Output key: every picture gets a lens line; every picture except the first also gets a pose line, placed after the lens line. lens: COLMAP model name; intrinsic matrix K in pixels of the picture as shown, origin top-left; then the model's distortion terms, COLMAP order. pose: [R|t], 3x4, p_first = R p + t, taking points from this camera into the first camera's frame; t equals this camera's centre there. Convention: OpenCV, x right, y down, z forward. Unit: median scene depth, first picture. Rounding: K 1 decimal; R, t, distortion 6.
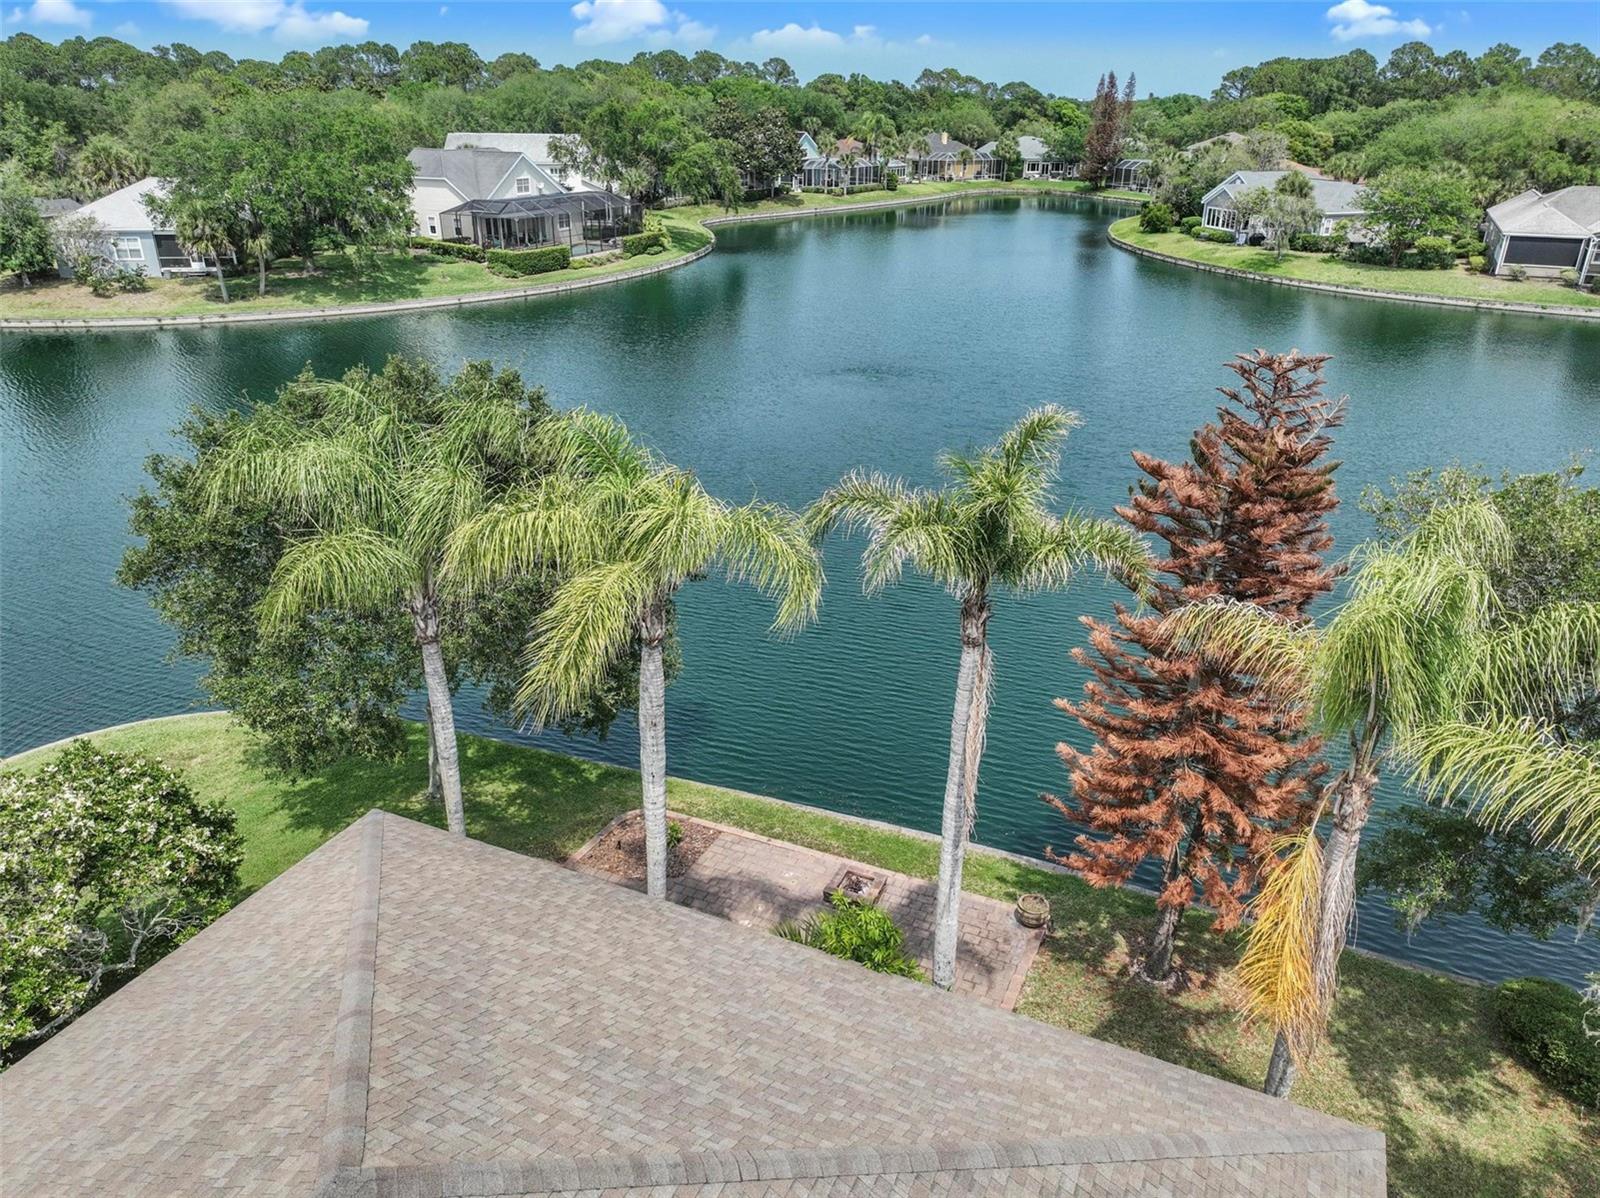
lens RADIAL K [[1128.5, 0, 800.0], [0, 1128.5, 599.0], [0, 0, 1]] dist [-0.006293, 0.024349]
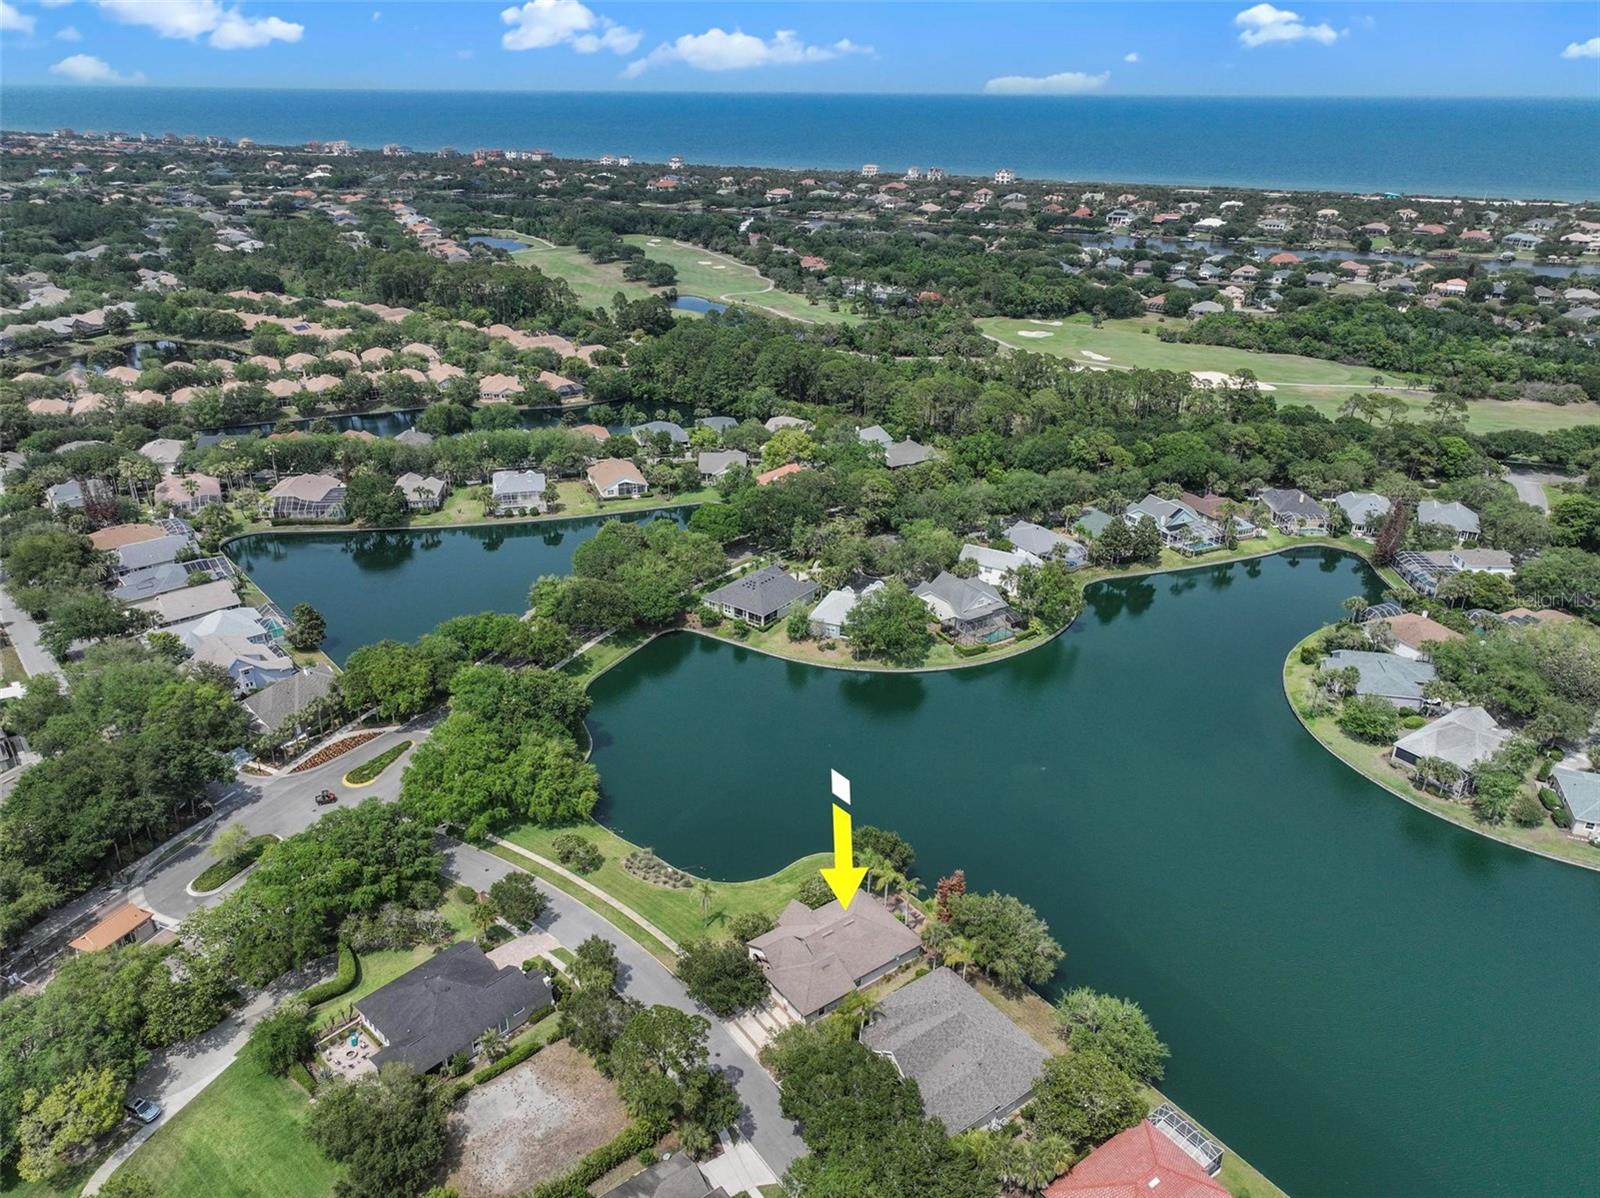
lens RADIAL K [[1128.5, 0, 800.0], [0, 1128.5, 599.0], [0, 0, 1]] dist [-0.006293, 0.024349]
pose [[0.871293, 0.204005, -0.446352, 0.436900], [-0.202125, 0.977956, 0.052419, -0.387282], [0.447206, 0.044546, 0.893321, -1.172183]]
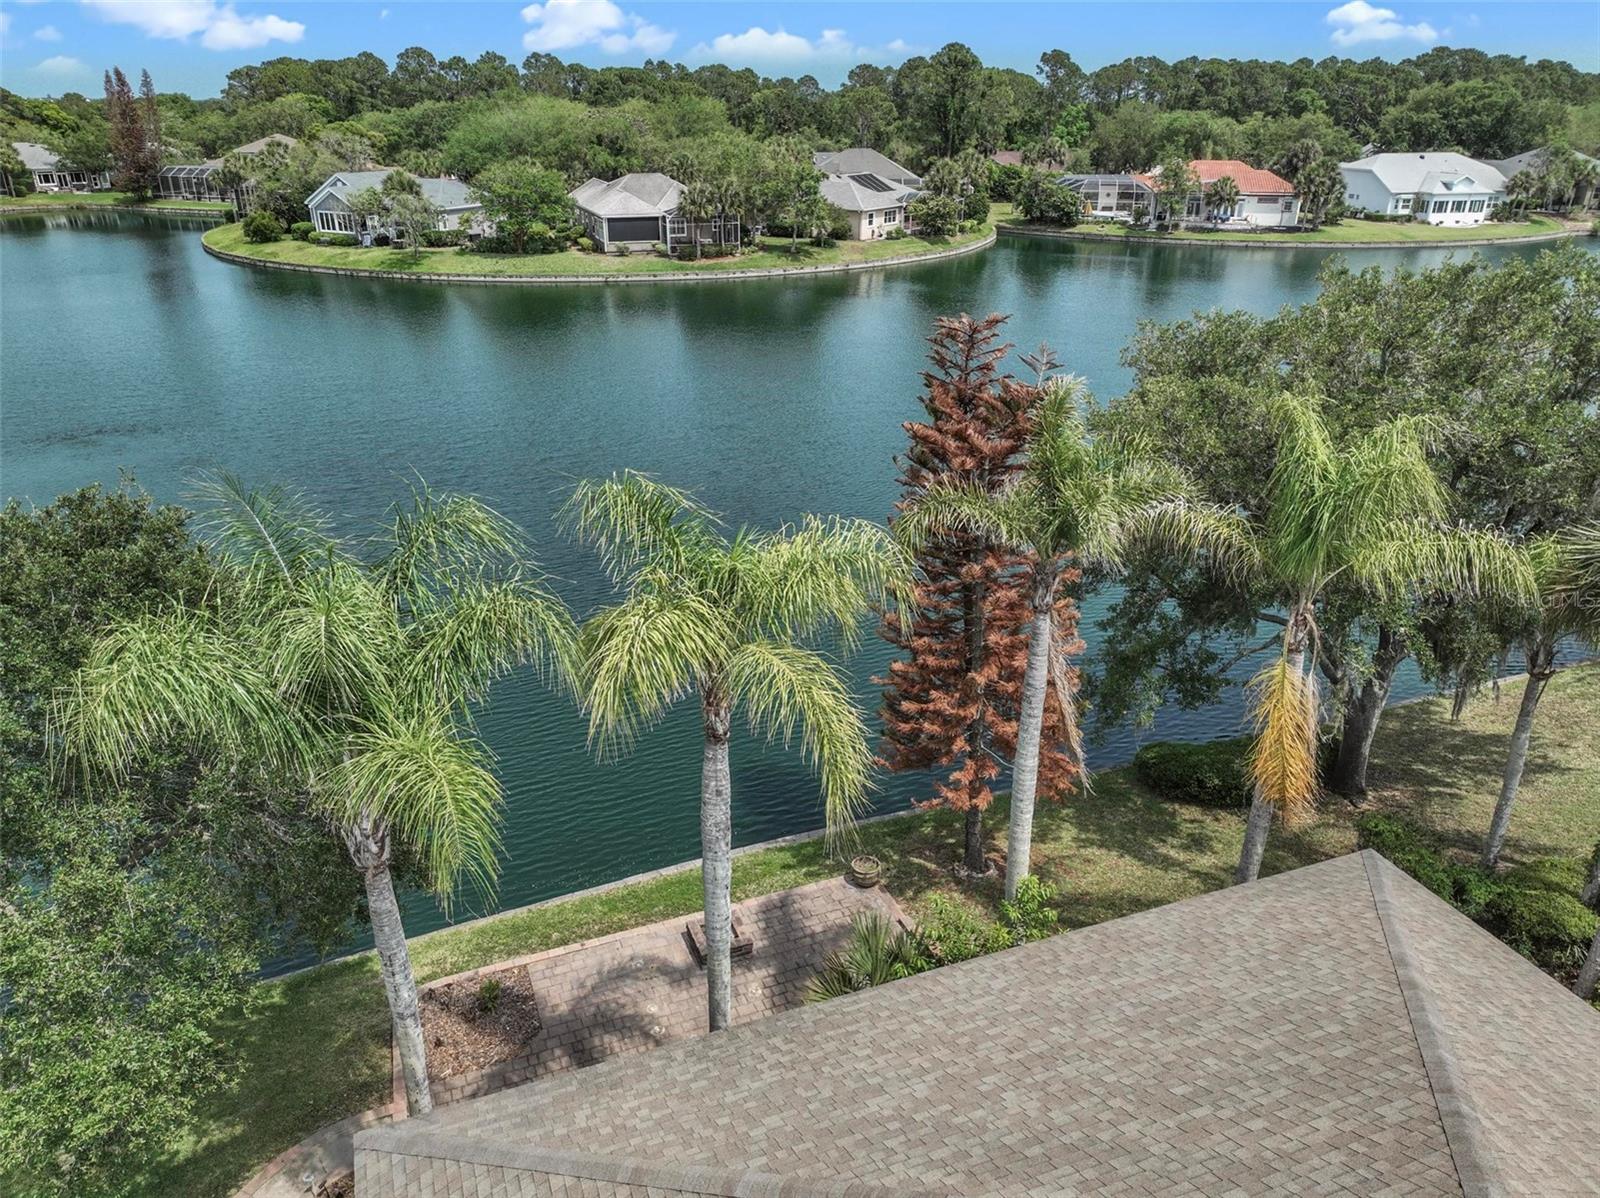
lens RADIAL K [[1128.5, 0, 800.0], [0, 1128.5, 599.0], [0, 0, 1]] dist [-0.006293, 0.024349]
pose [[0.699553, -0.293571, 0.651492, -0.081230], [0.293846, 0.949243, 0.112218, -0.018320], [-0.651368, 0.112936, 0.750310, 0.040202]]
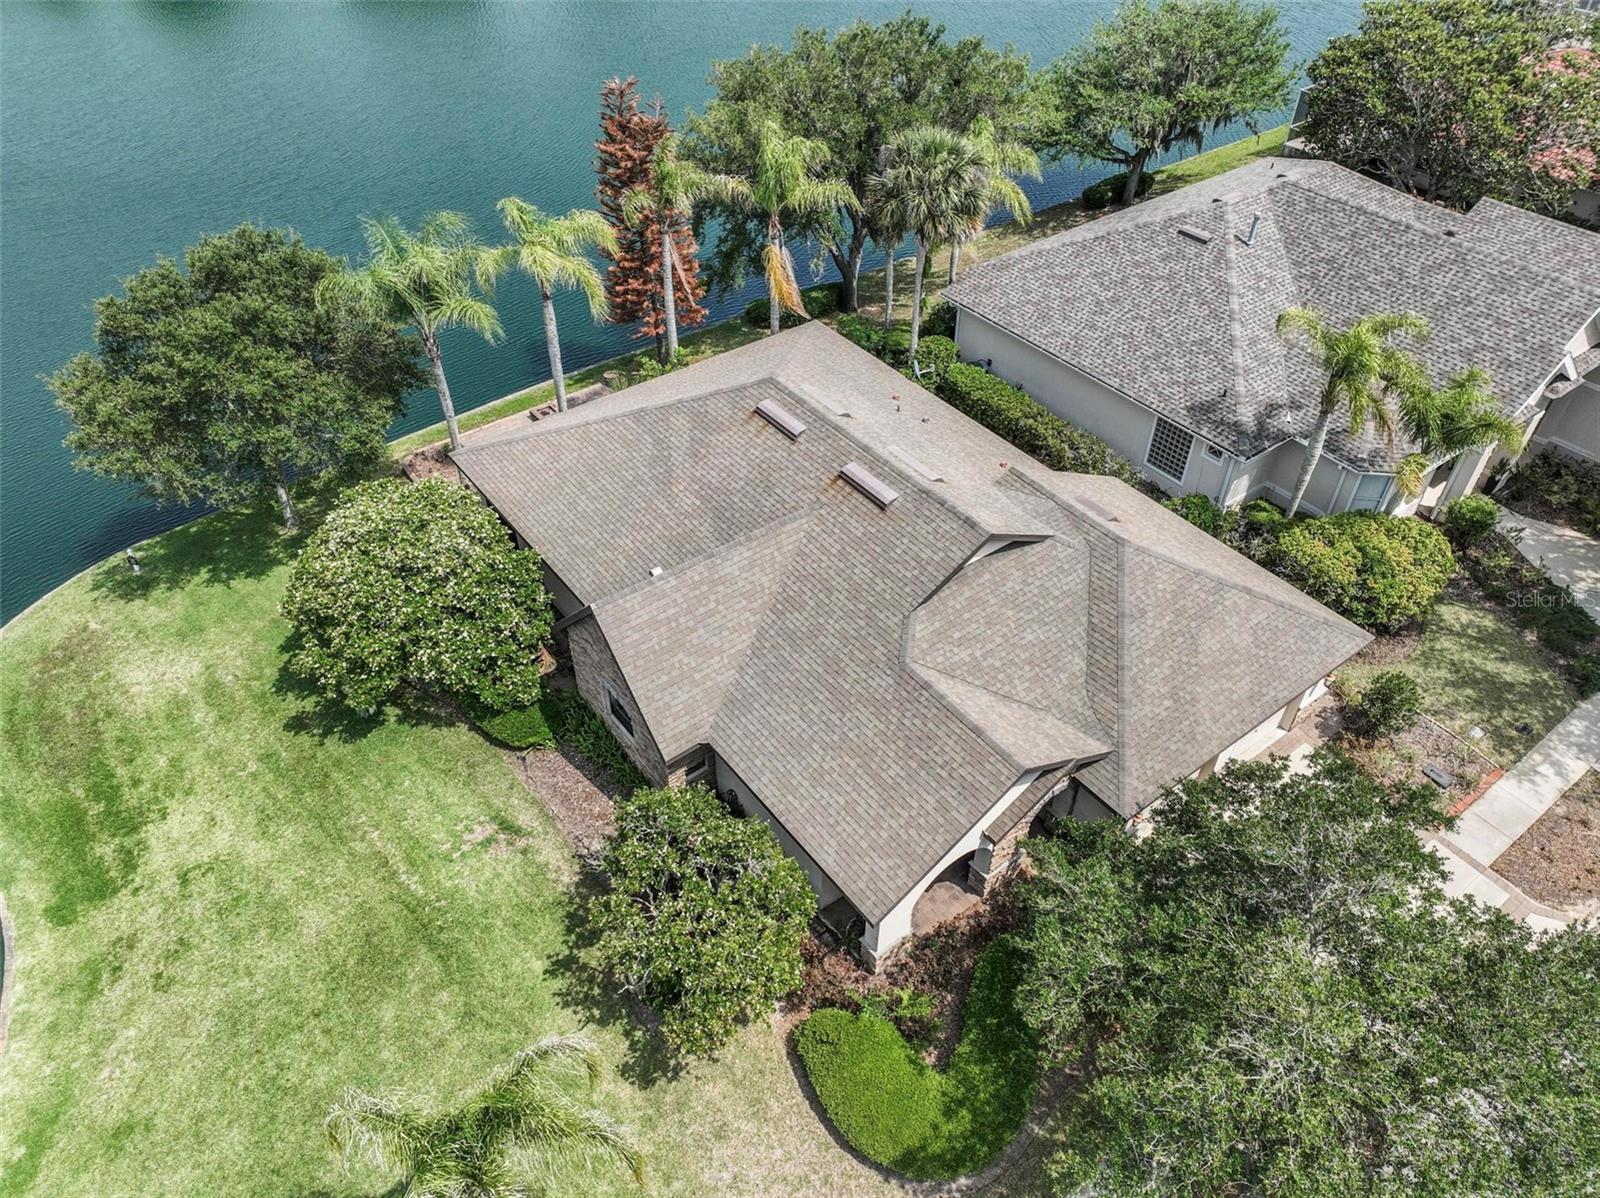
lens RADIAL K [[1128.5, 0, 800.0], [0, 1128.5, 599.0], [0, 0, 1]] dist [-0.006293, 0.024349]
pose [[0.474786, -0.591713, 0.651501, -0.227608], [0.357559, 0.806098, 0.471548, -0.047601], [-0.804195, 0.009066, 0.594297, -0.098558]]
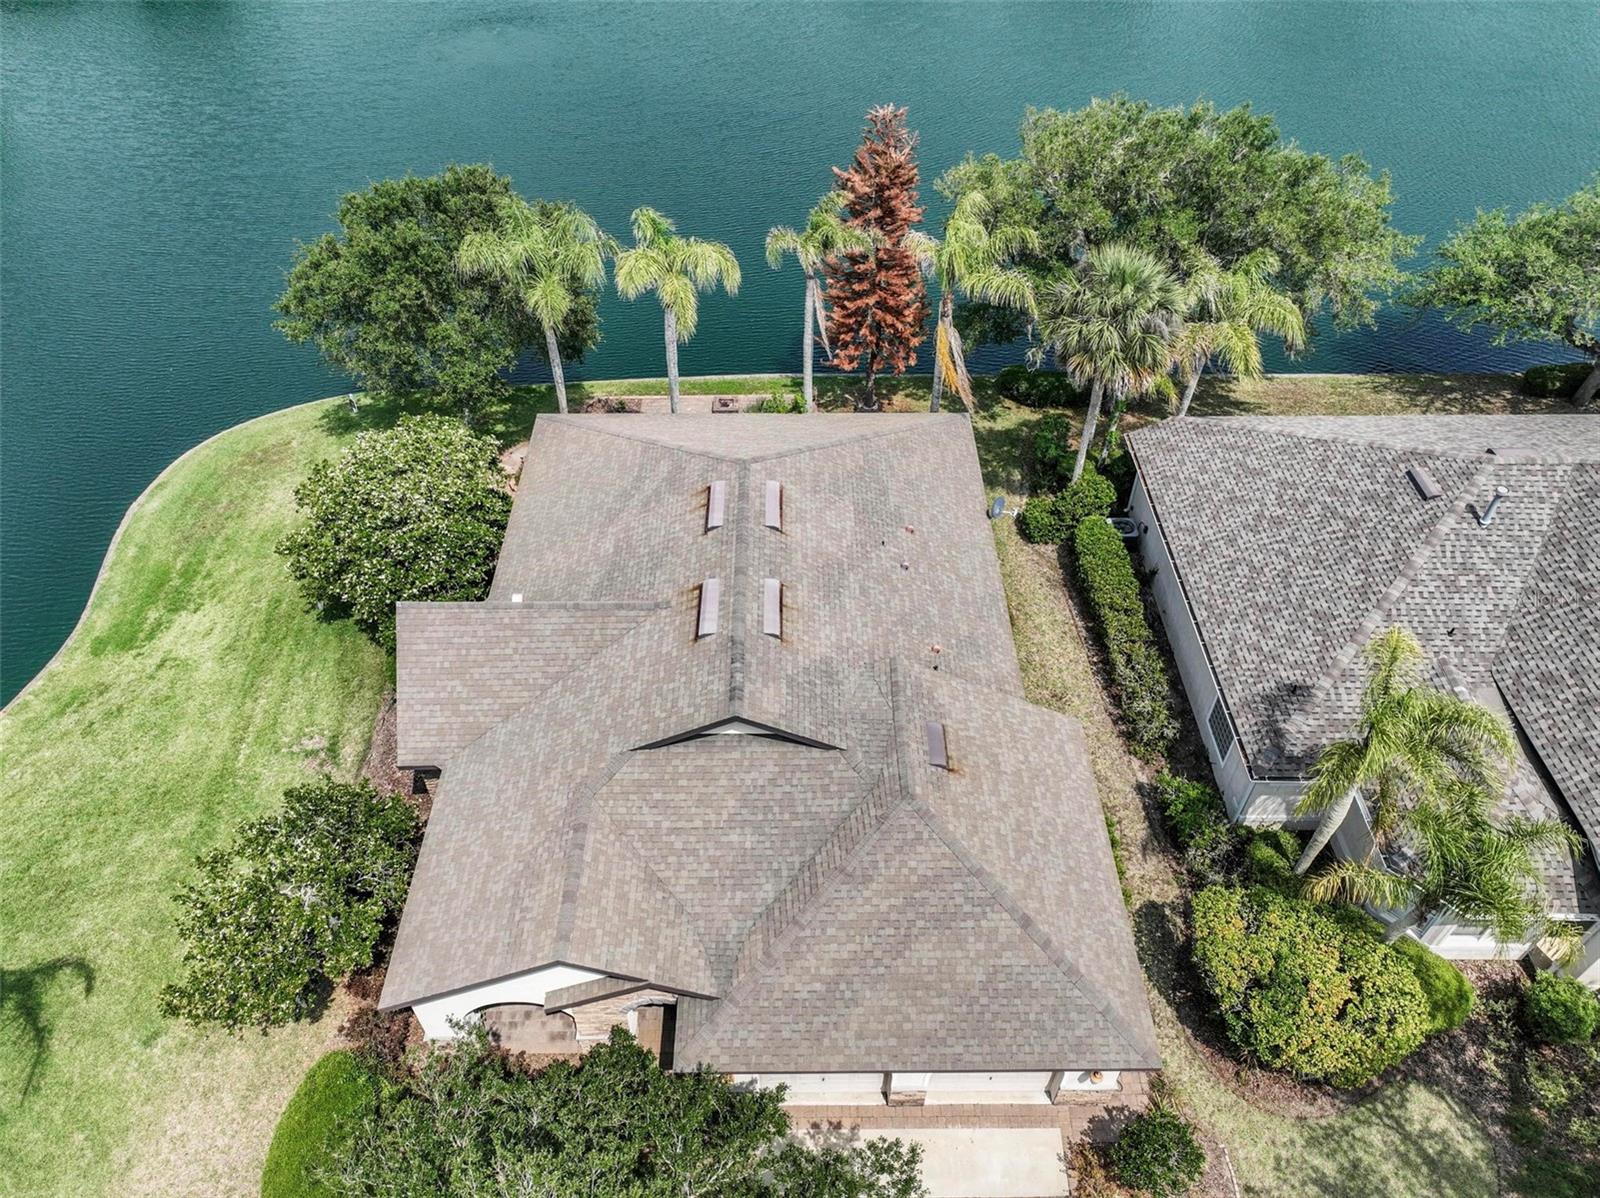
lens RADIAL K [[1128.5, 0, 800.0], [0, 1128.5, 599.0], [0, 0, 1]] dist [-0.006293, 0.024349]
pose [[0.905341, -0.301507, 0.299083, -0.100441], [0.175659, 0.907037, 0.382660, -0.033260], [-0.386654, -0.293901, 0.874140, -0.170806]]
